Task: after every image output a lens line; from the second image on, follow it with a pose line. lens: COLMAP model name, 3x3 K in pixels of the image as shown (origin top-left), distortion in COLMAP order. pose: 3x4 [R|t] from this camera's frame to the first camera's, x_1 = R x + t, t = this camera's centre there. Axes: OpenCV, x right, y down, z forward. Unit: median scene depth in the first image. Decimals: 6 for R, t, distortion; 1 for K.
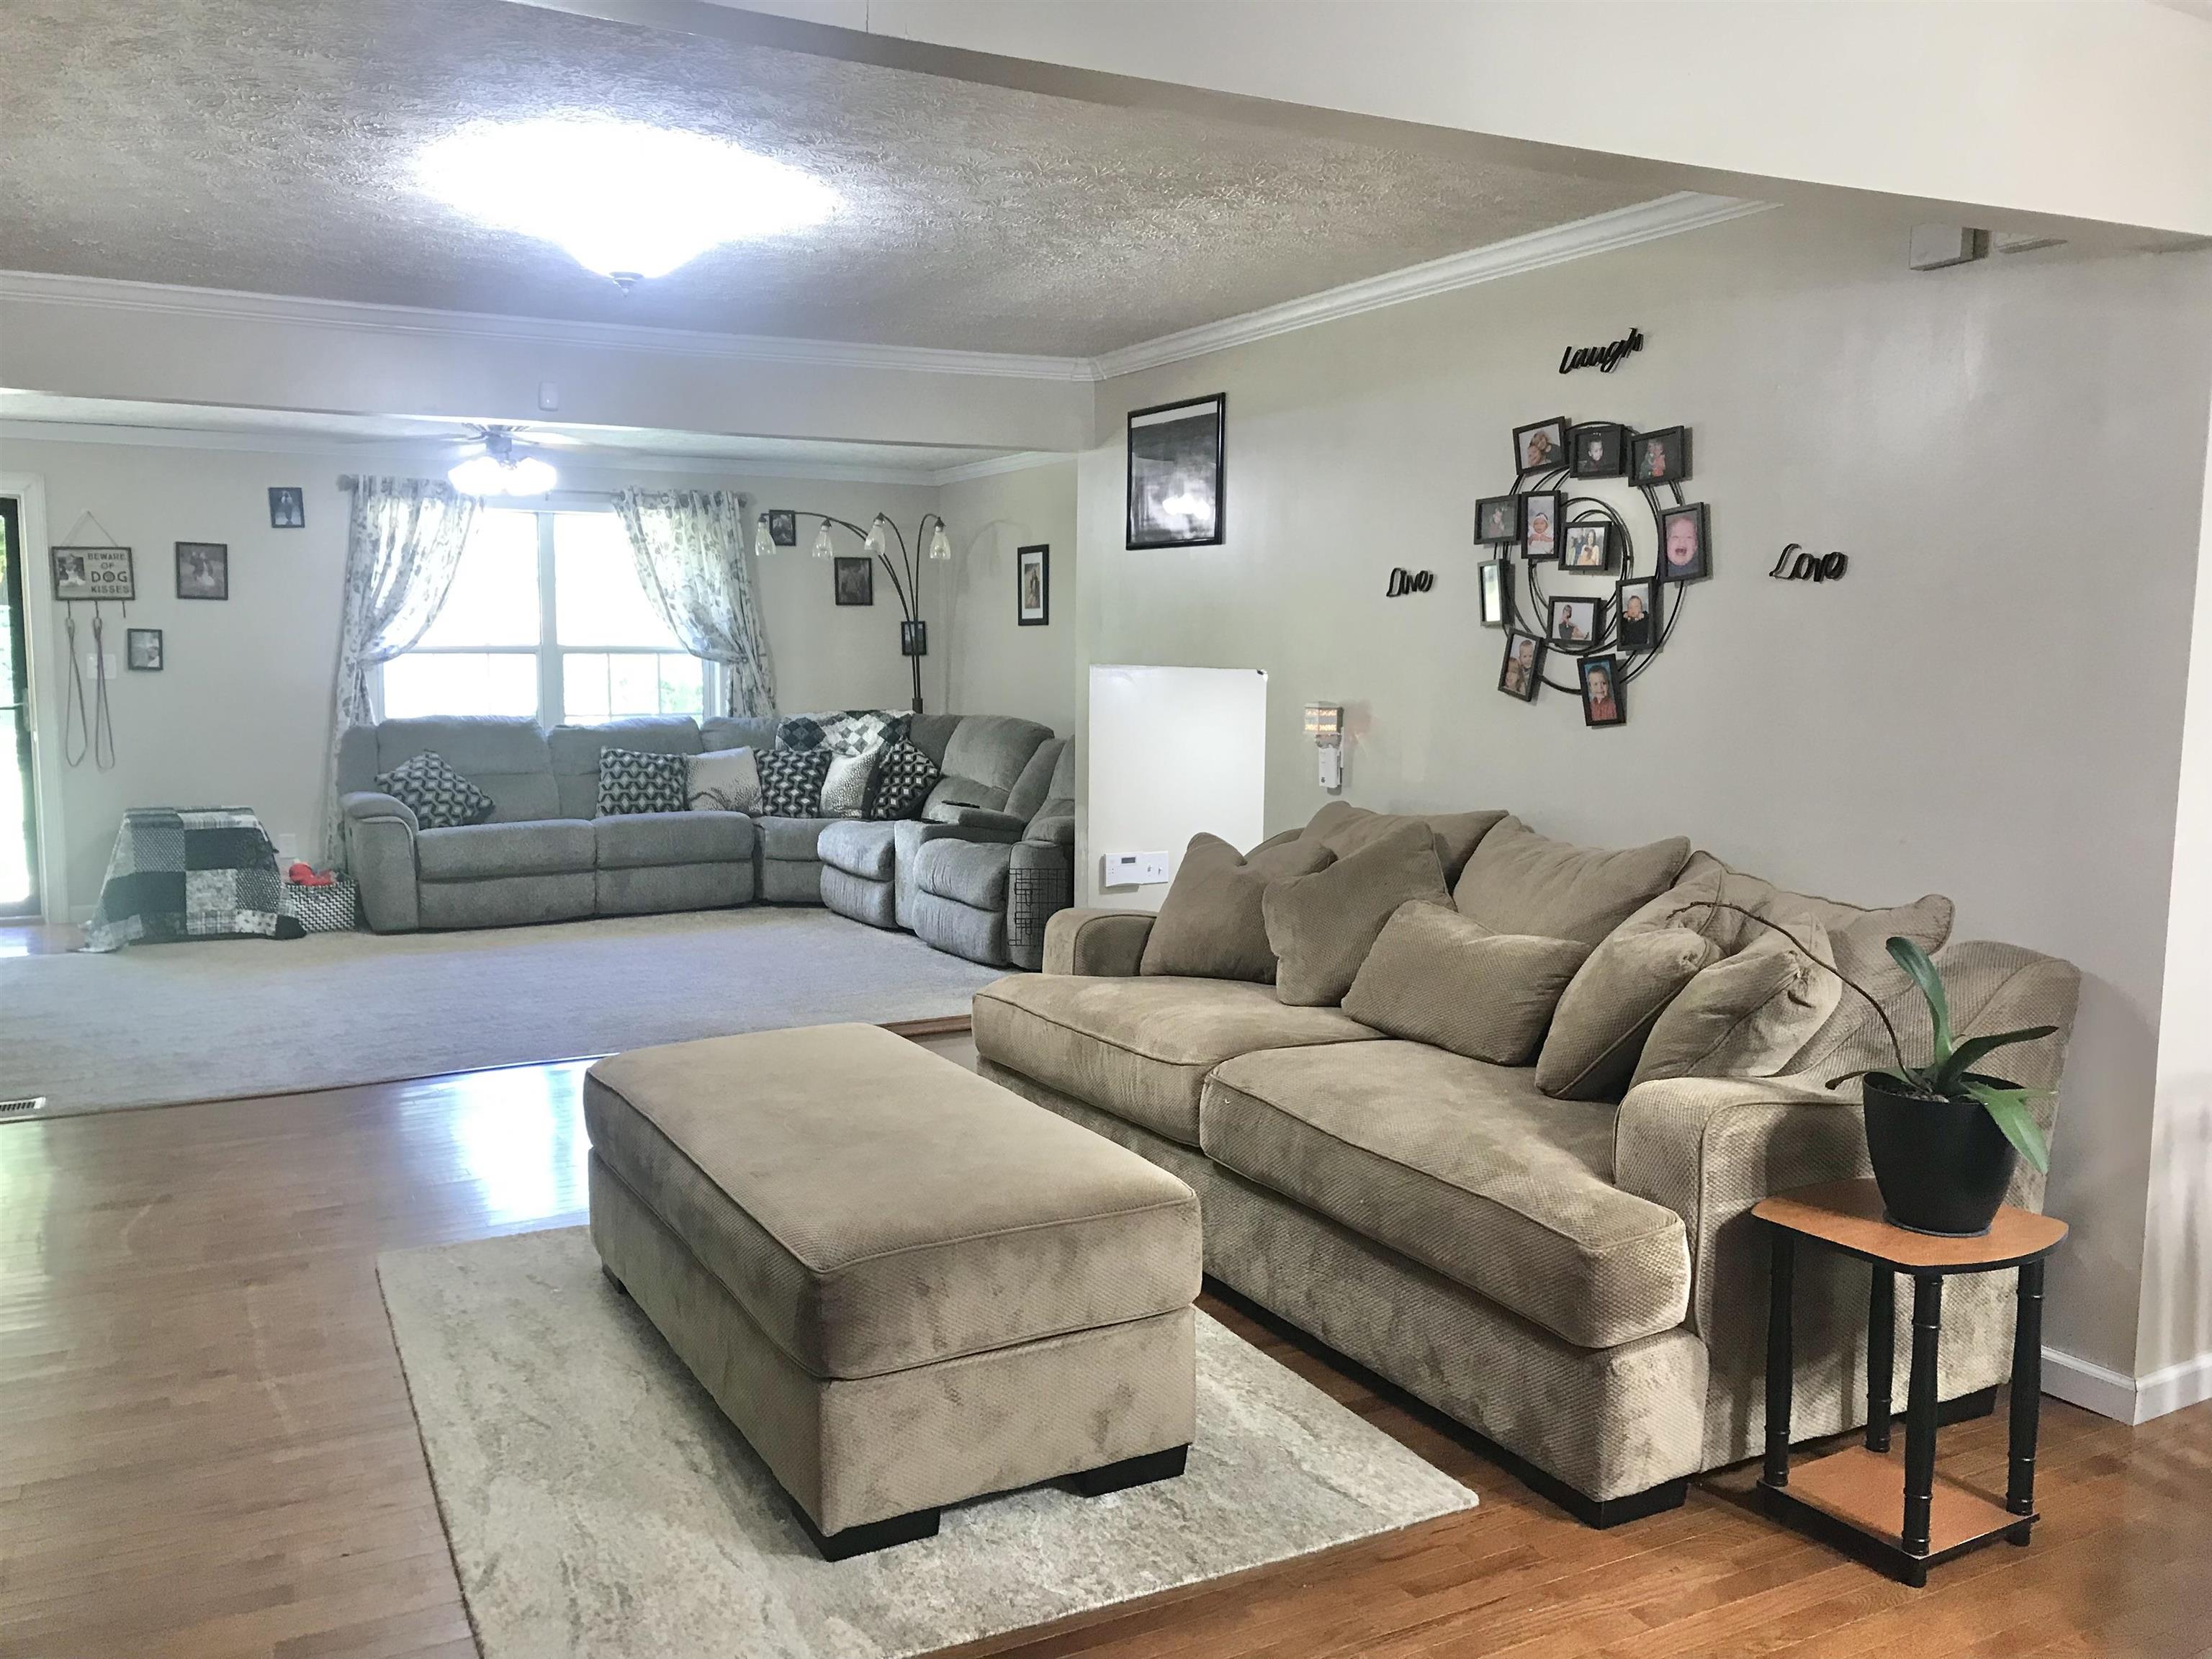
lens RADIAL K [[1801.4, 0, 1106.0], [0, 1801.4, 829.5], [0, 0, 1]] dist [0.002942, 0.000818]
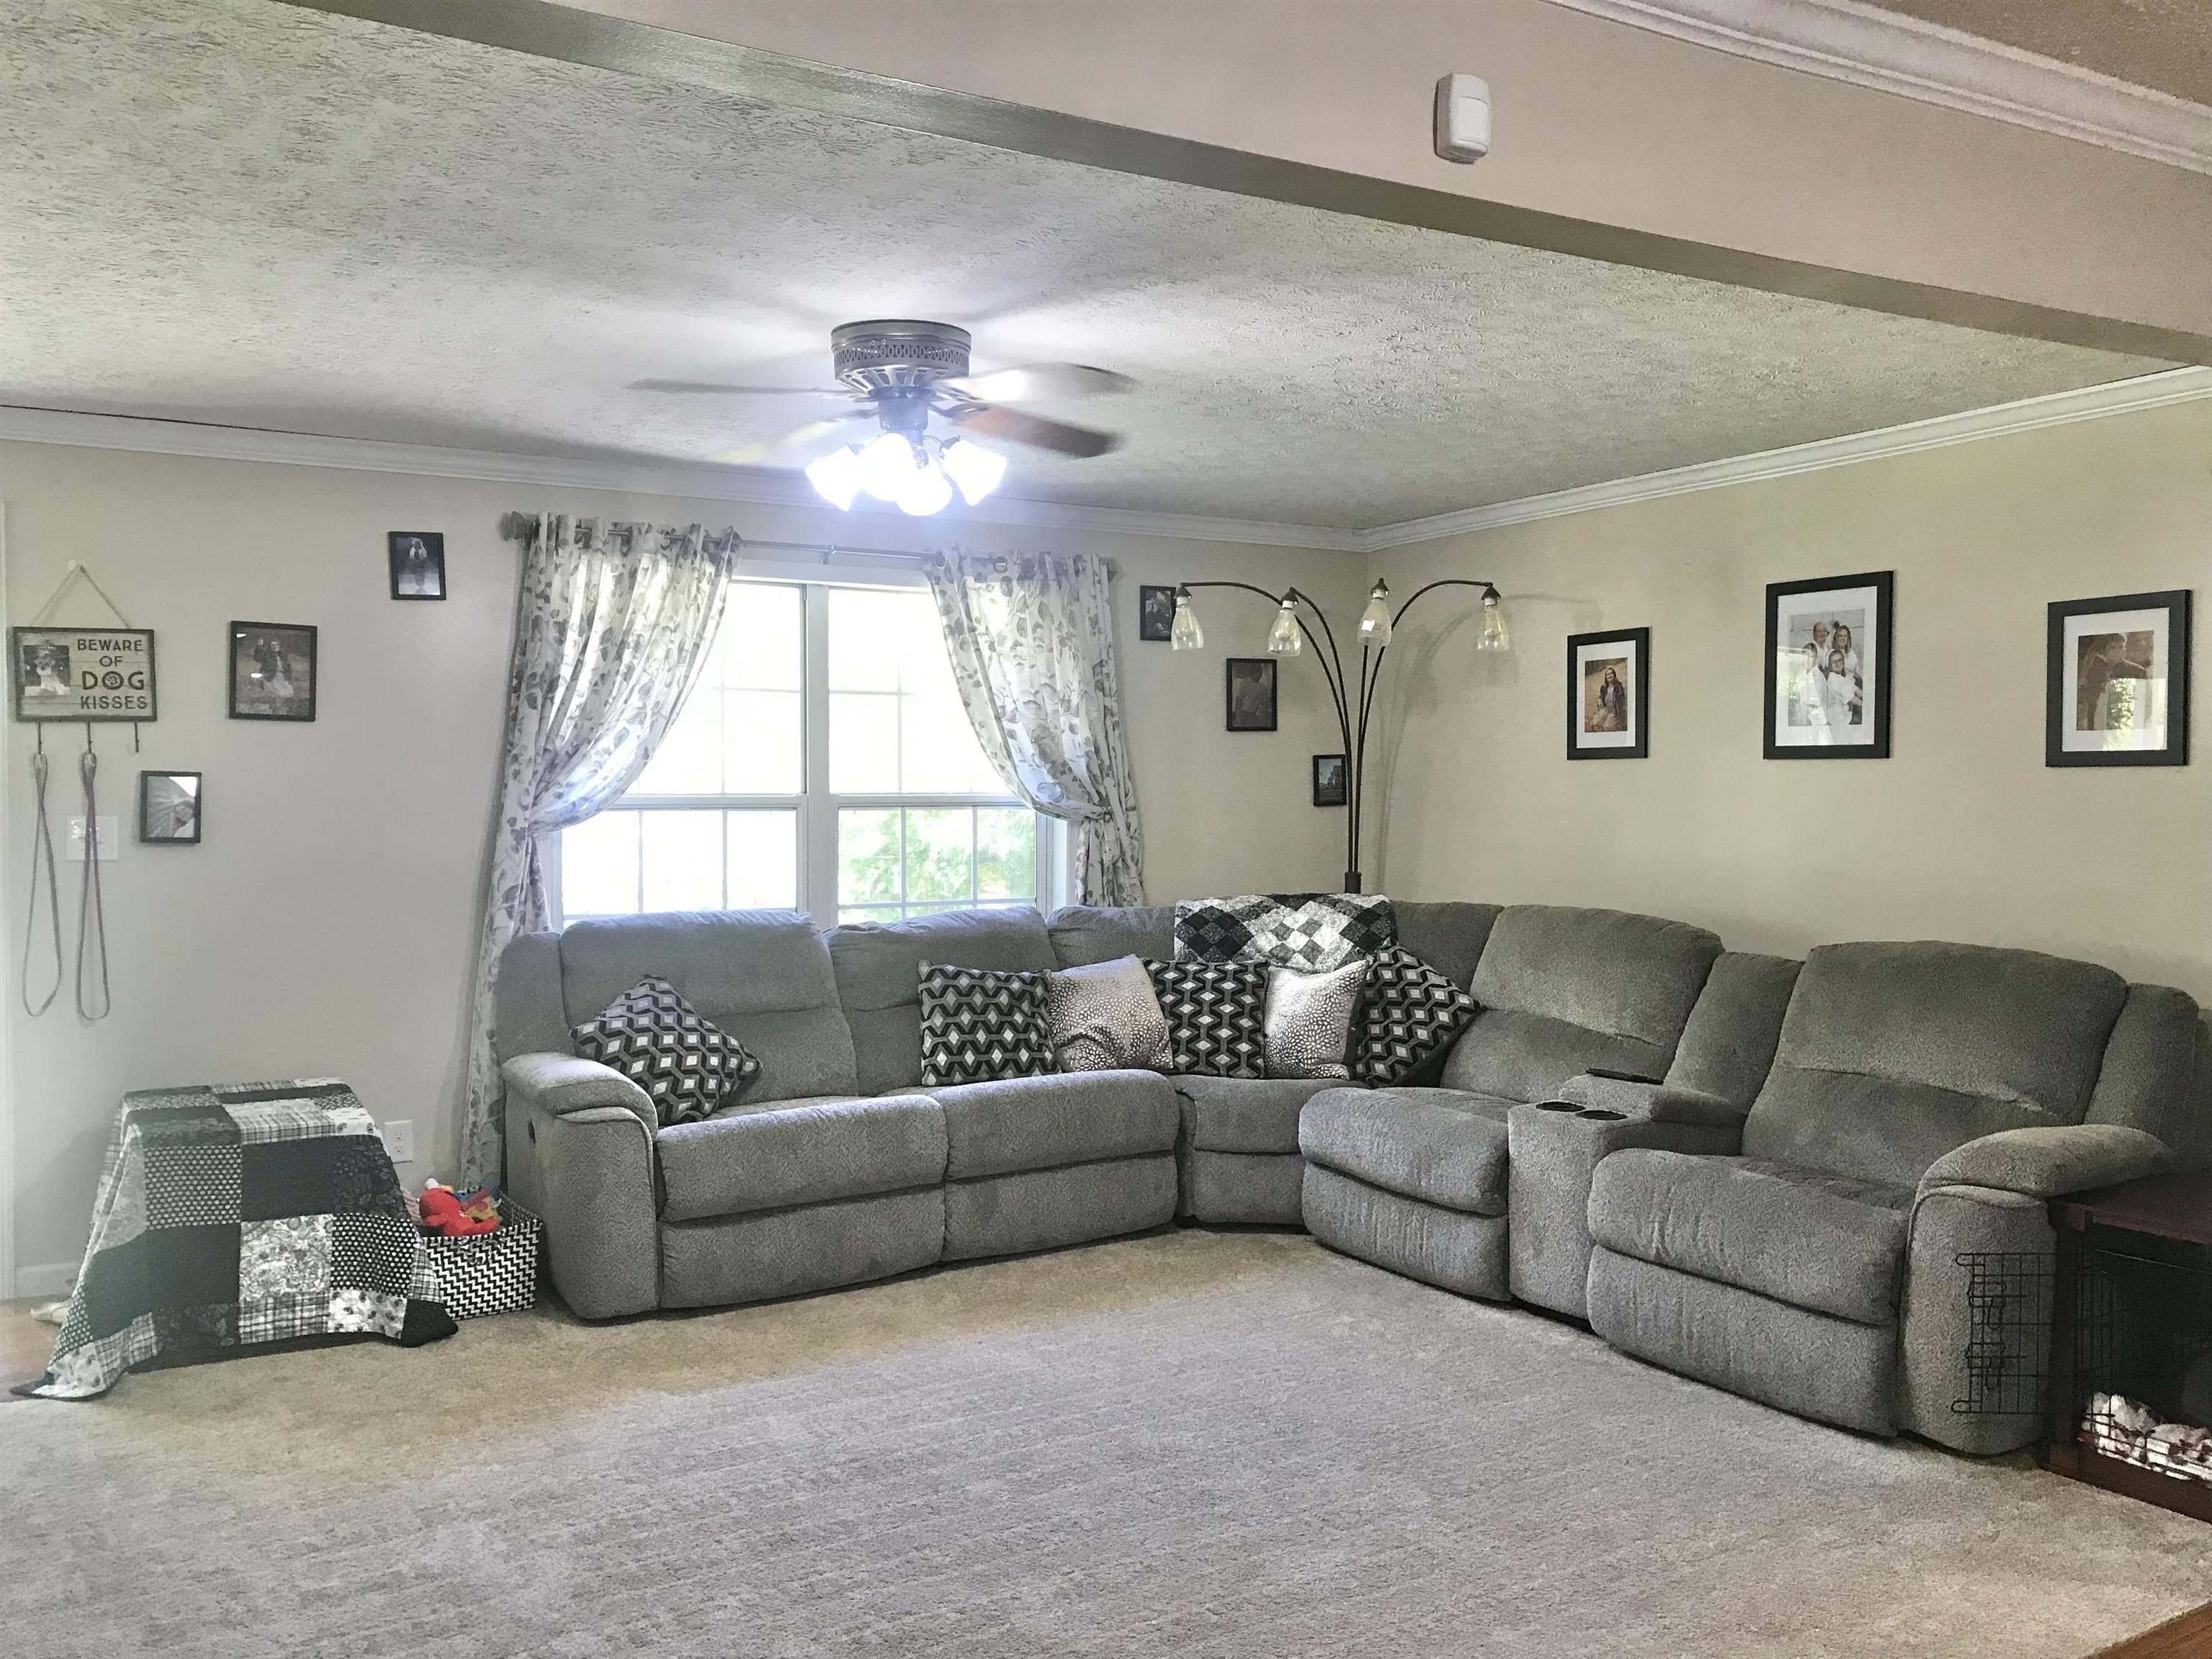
lens RADIAL K [[1858.8, 0, 1106.0], [0, 1858.8, 829.5], [0, 0, 1]] dist [0.083699, -0.118042]
pose [[0.999990, -0.004484, 0.000054, -0.222722], [0.004475, 0.997064, -0.076437, -0.043286], [0.000289, 0.076436, 0.997074, 0.381768]]
